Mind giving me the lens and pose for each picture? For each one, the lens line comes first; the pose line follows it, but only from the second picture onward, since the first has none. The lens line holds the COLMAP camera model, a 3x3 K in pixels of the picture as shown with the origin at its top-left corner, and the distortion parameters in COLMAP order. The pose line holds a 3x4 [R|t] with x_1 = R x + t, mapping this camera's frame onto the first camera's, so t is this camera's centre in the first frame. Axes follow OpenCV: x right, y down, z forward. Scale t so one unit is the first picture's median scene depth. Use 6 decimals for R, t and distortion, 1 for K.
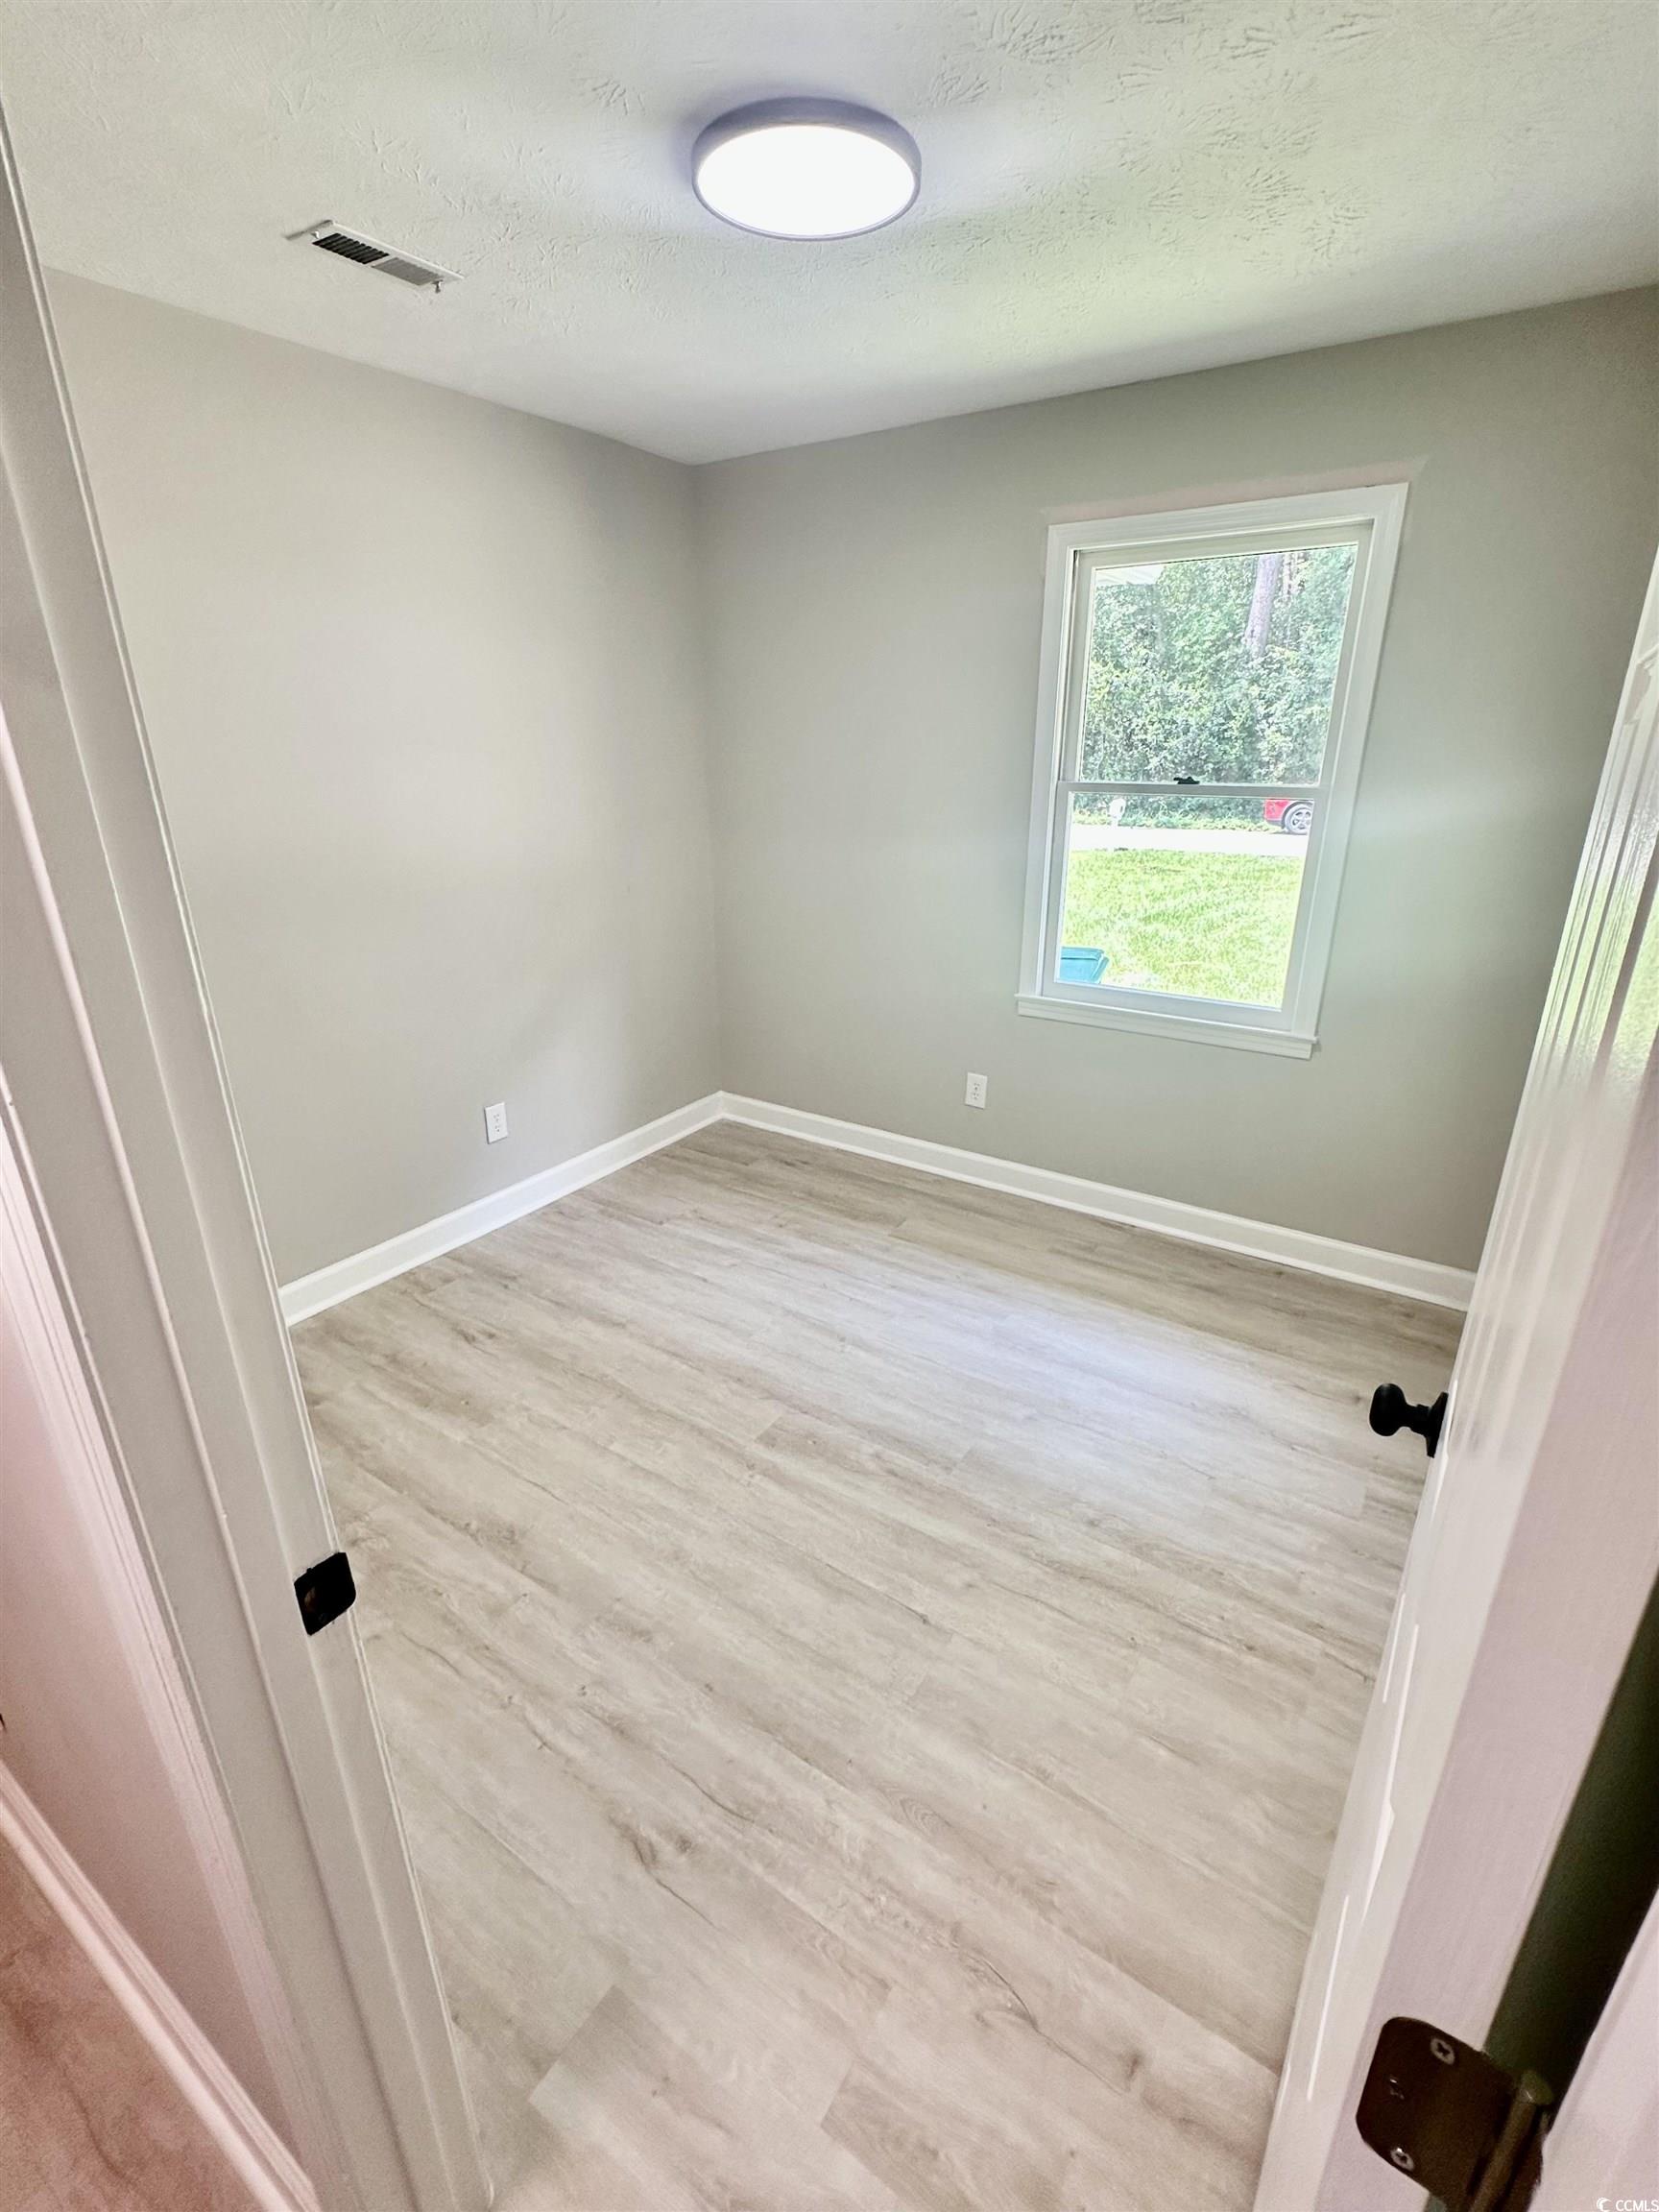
lens RADIAL K [[997.8, 0, 826.2], [0, 997.8, 1106.1], [0, 0, 1]] dist [-0.003295, 0.001037]
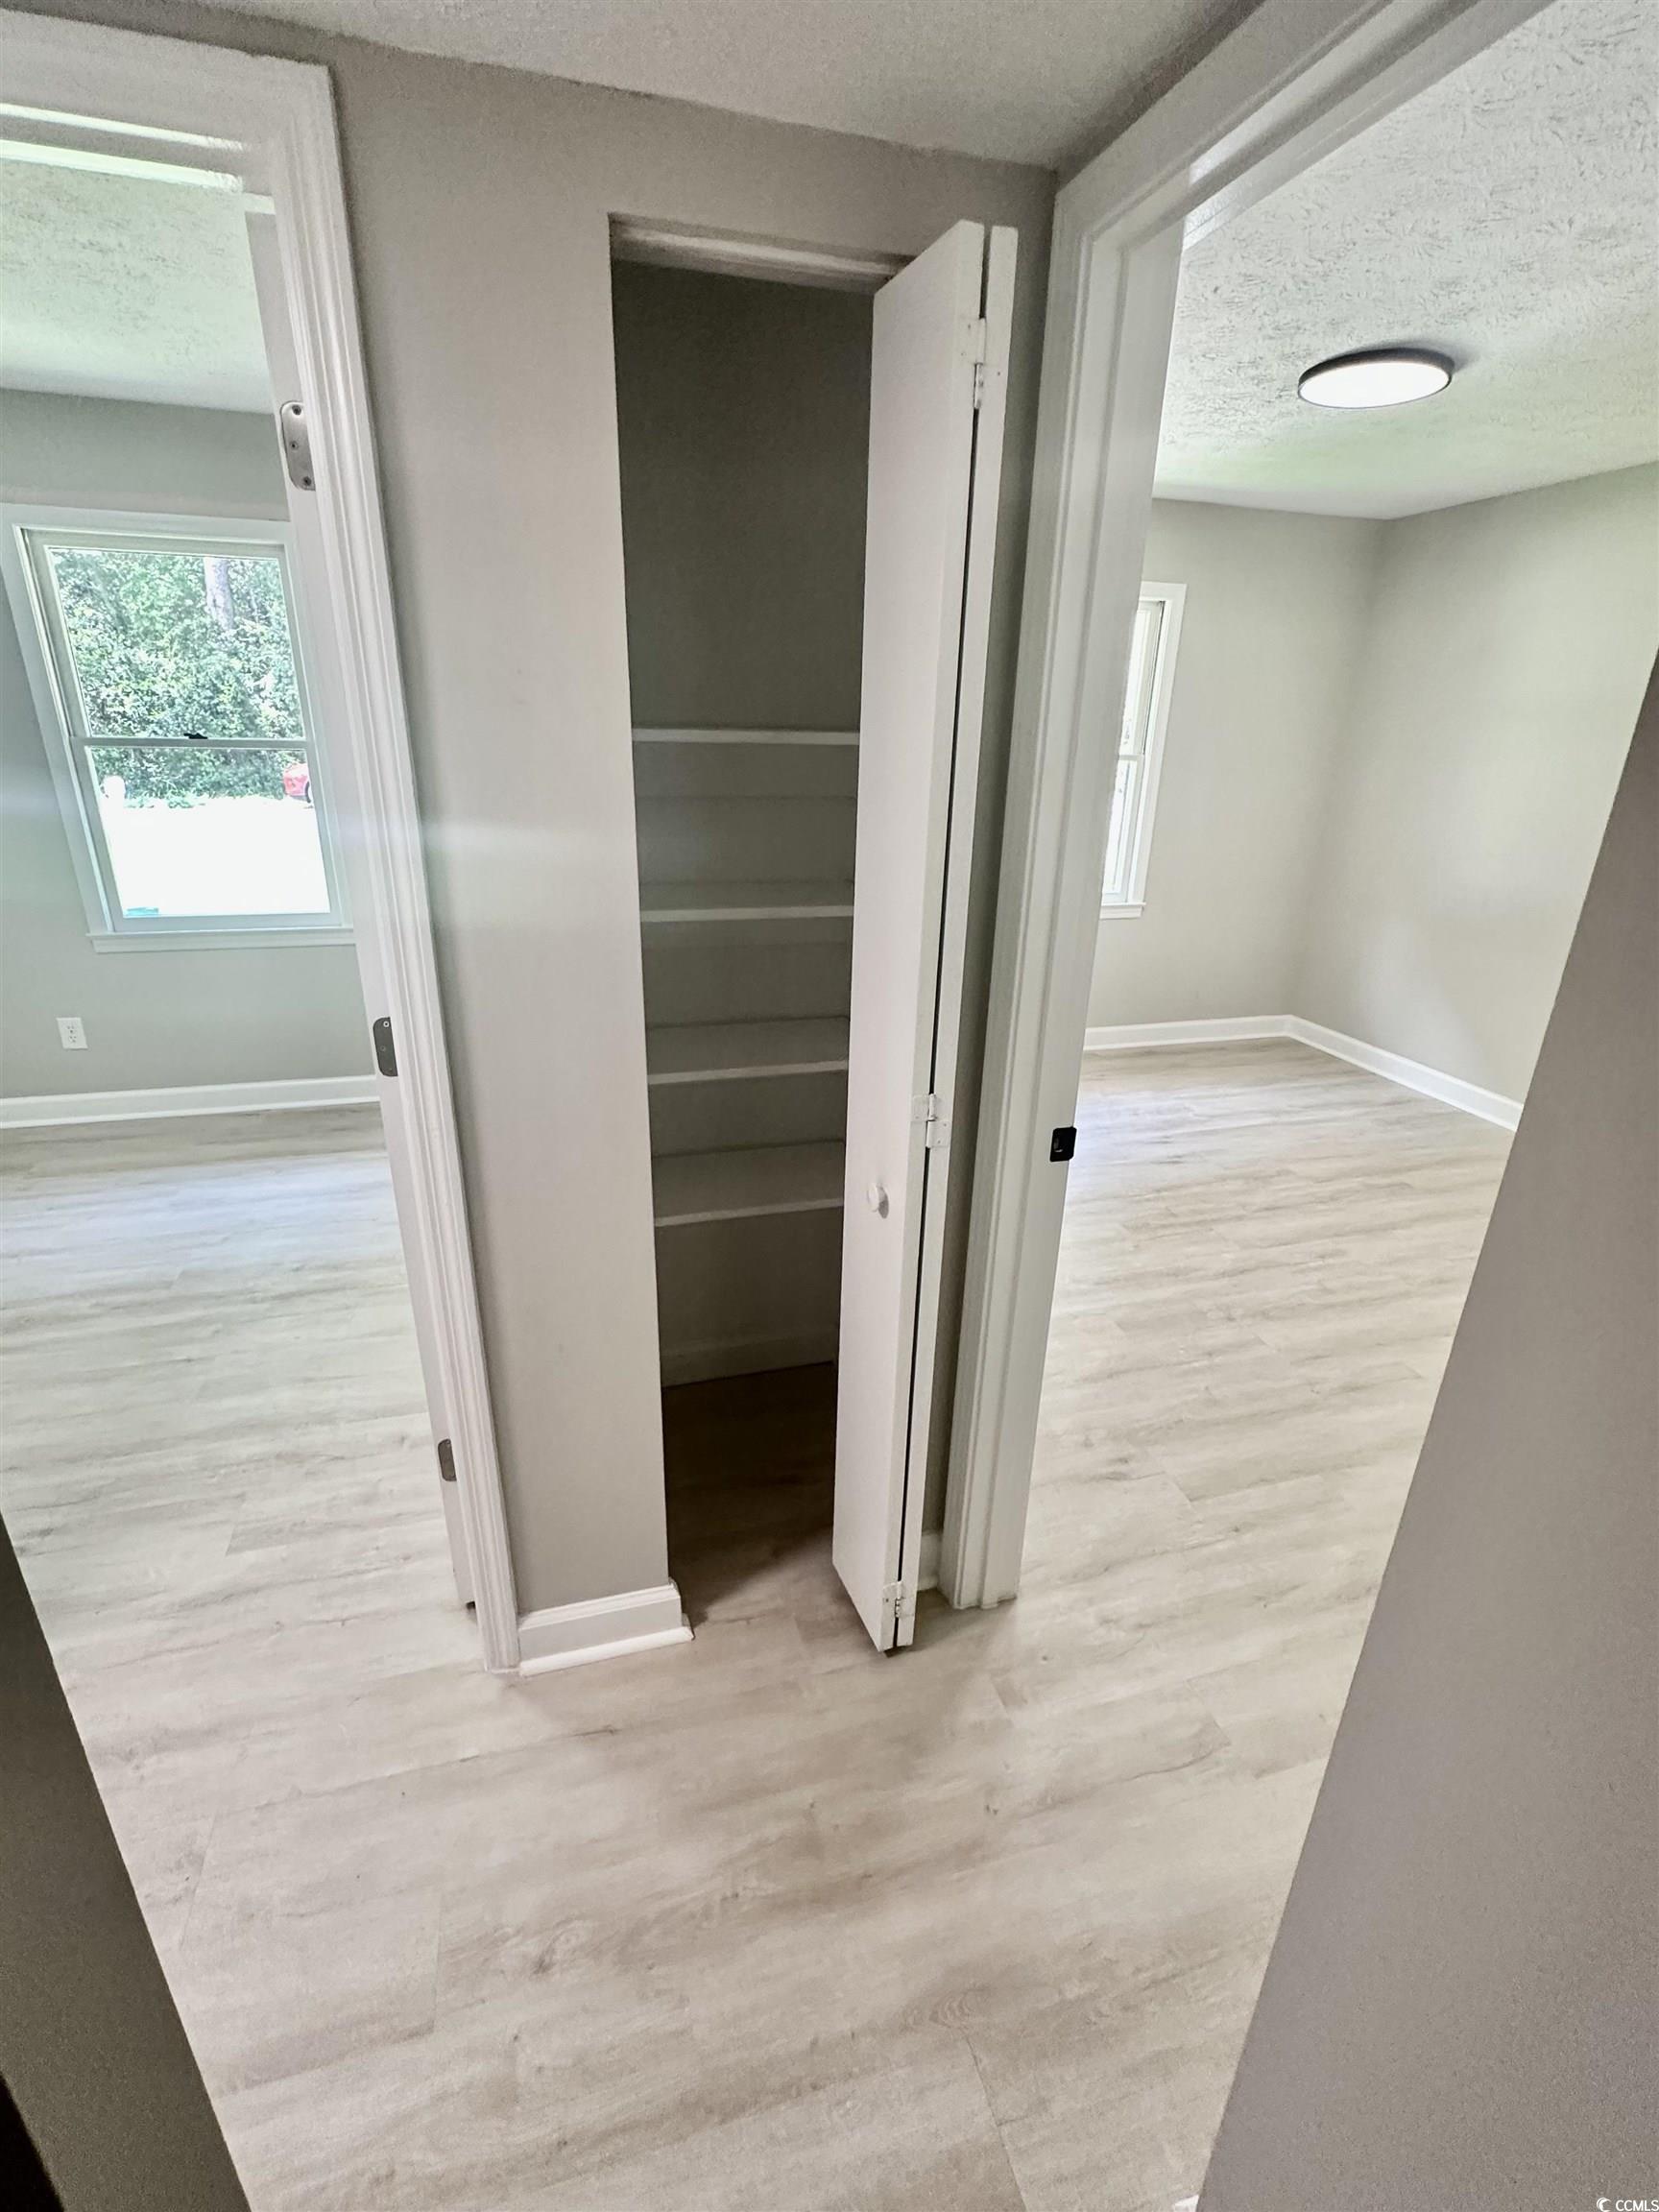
lens RADIAL K [[997.8, 0, 824.4], [0, 997.8, 1108.2], [0, 0, 1]] dist [-0.003295, 0.001037]
pose [[0.642194, -0.260674, 0.720858, -0.168363], [0.245473, 0.960814, 0.128761, 0.169726], [-0.726175, 0.094261, 0.681017, -0.409144]]
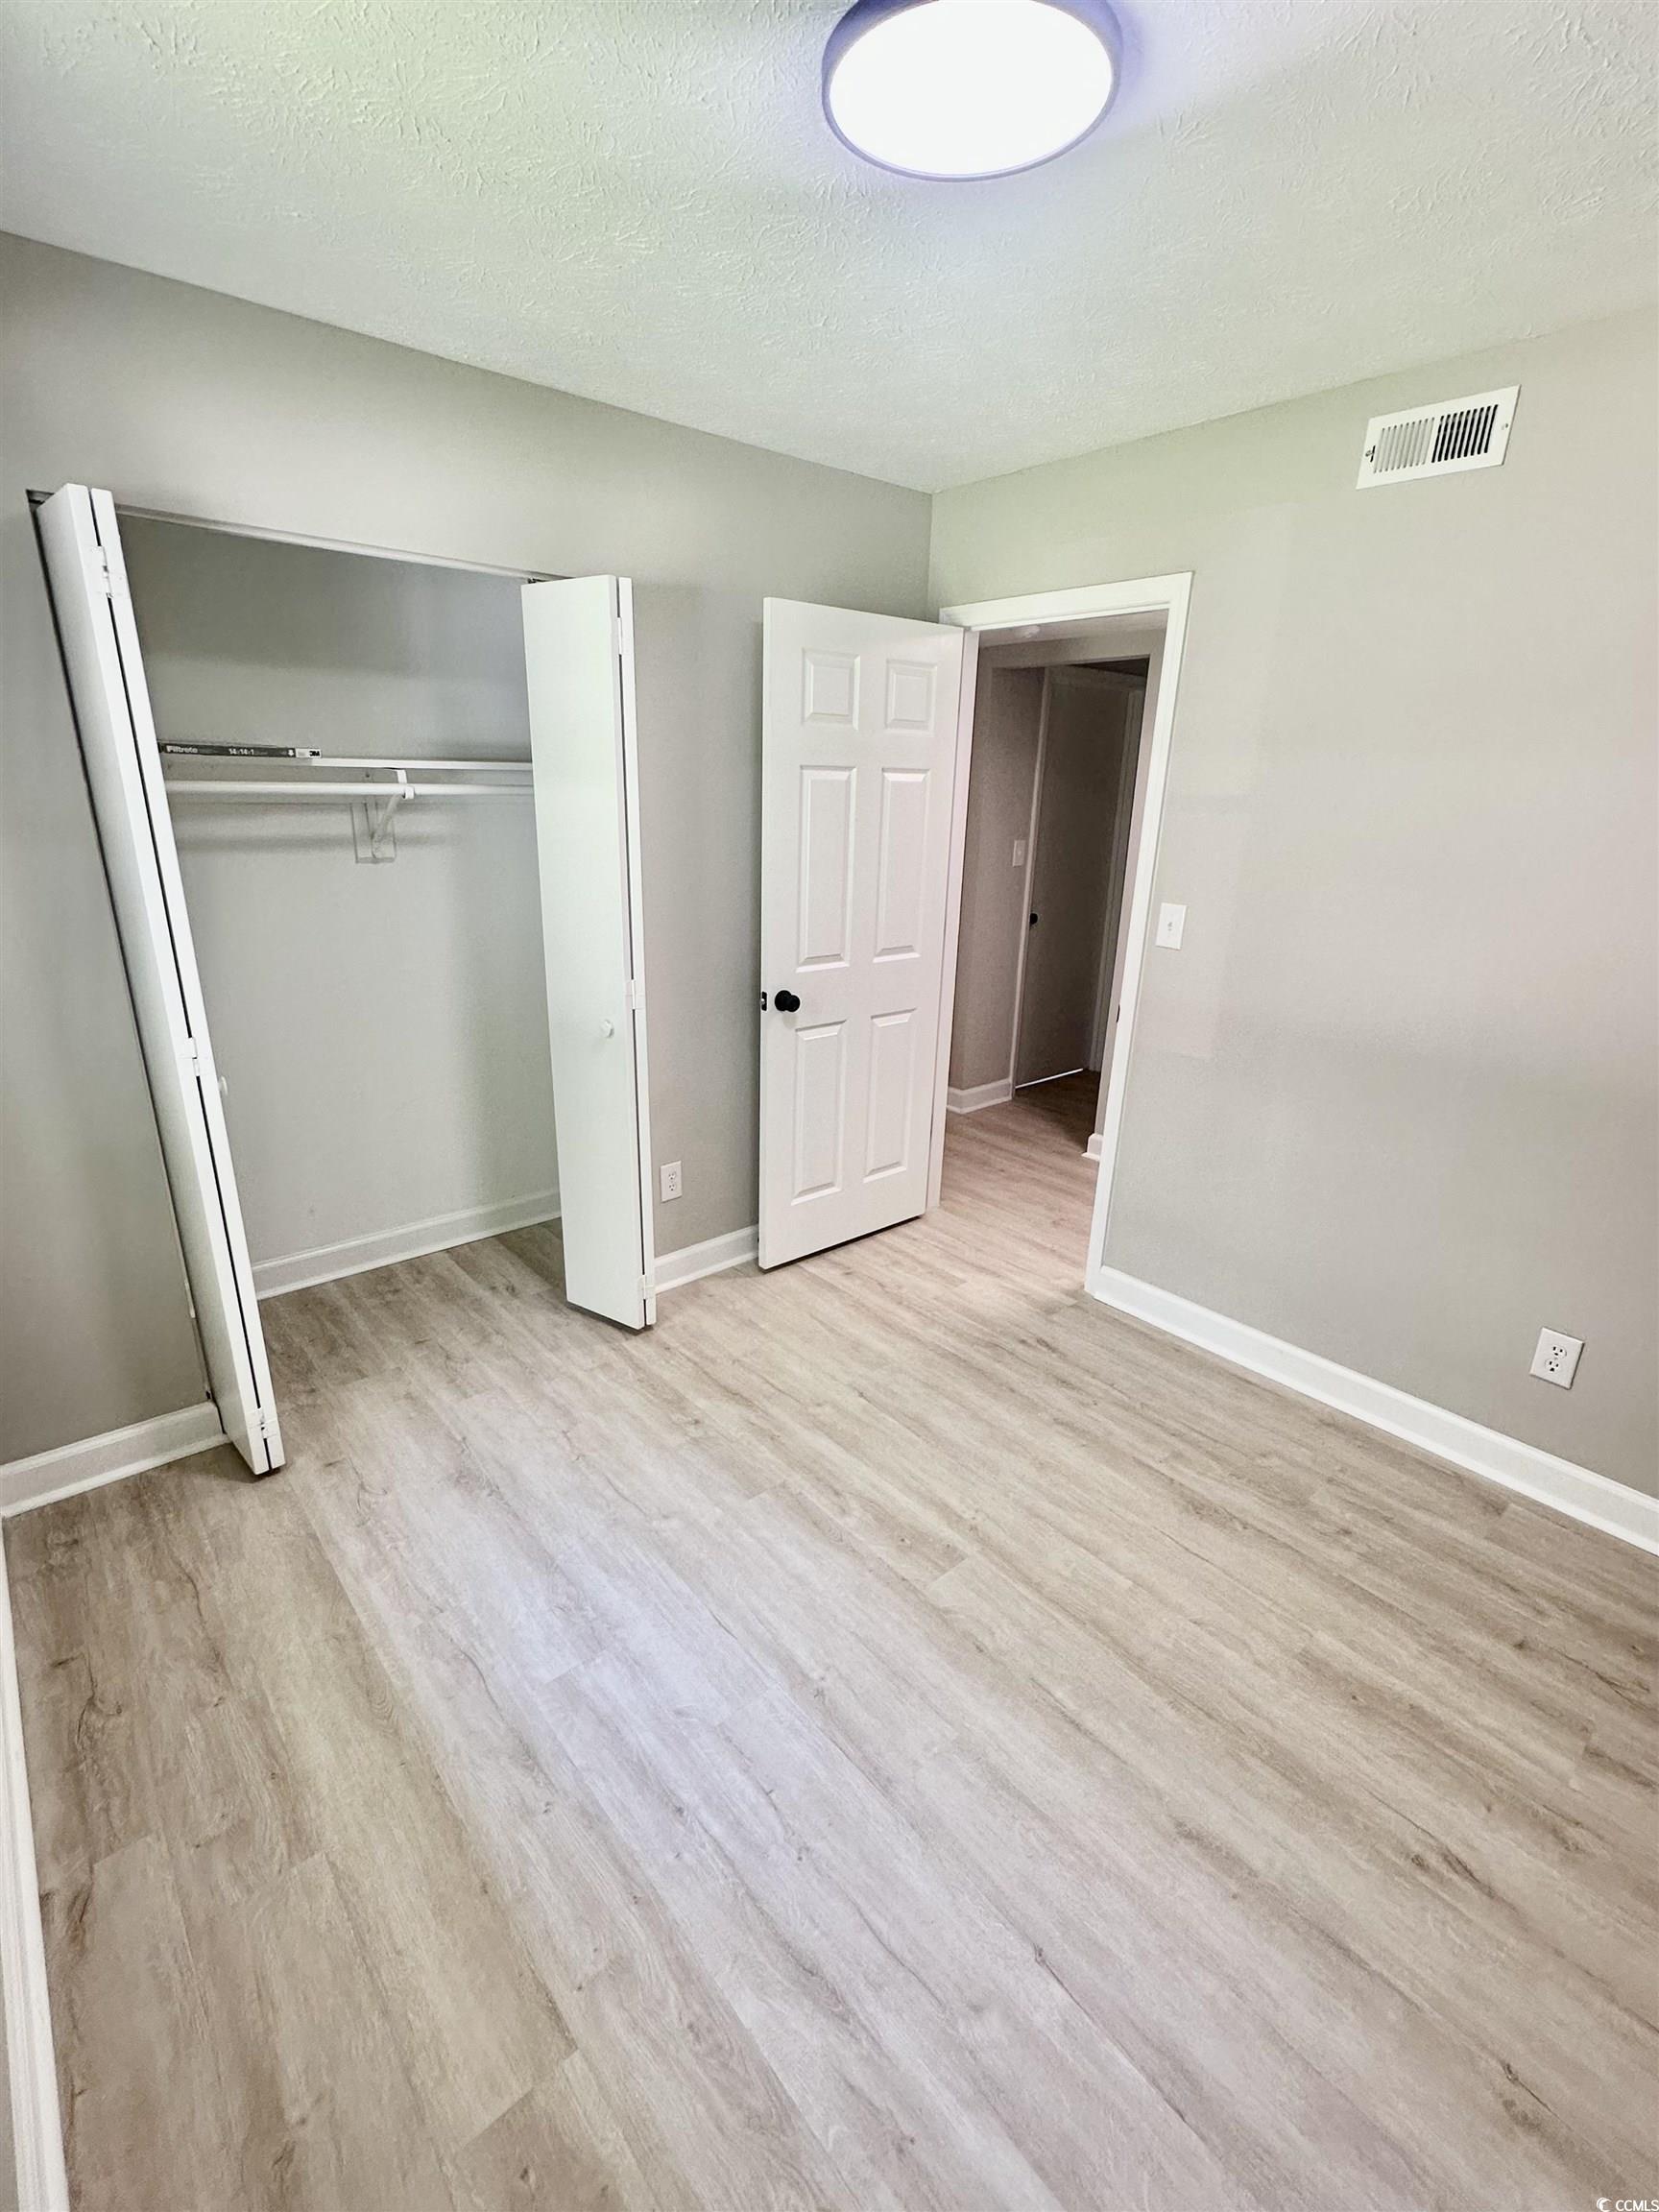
lens RADIAL K [[997.8, 0, 834.0], [0, 997.8, 1109.0], [0, 0, 1]] dist [-0.003295, 0.001037]
pose [[-0.966874, -0.097172, 0.236036, -0.119923], [0.071563, 0.784426, 0.616080, -0.511016], [-0.245019, 0.612563, -0.751486, 1.357688]]
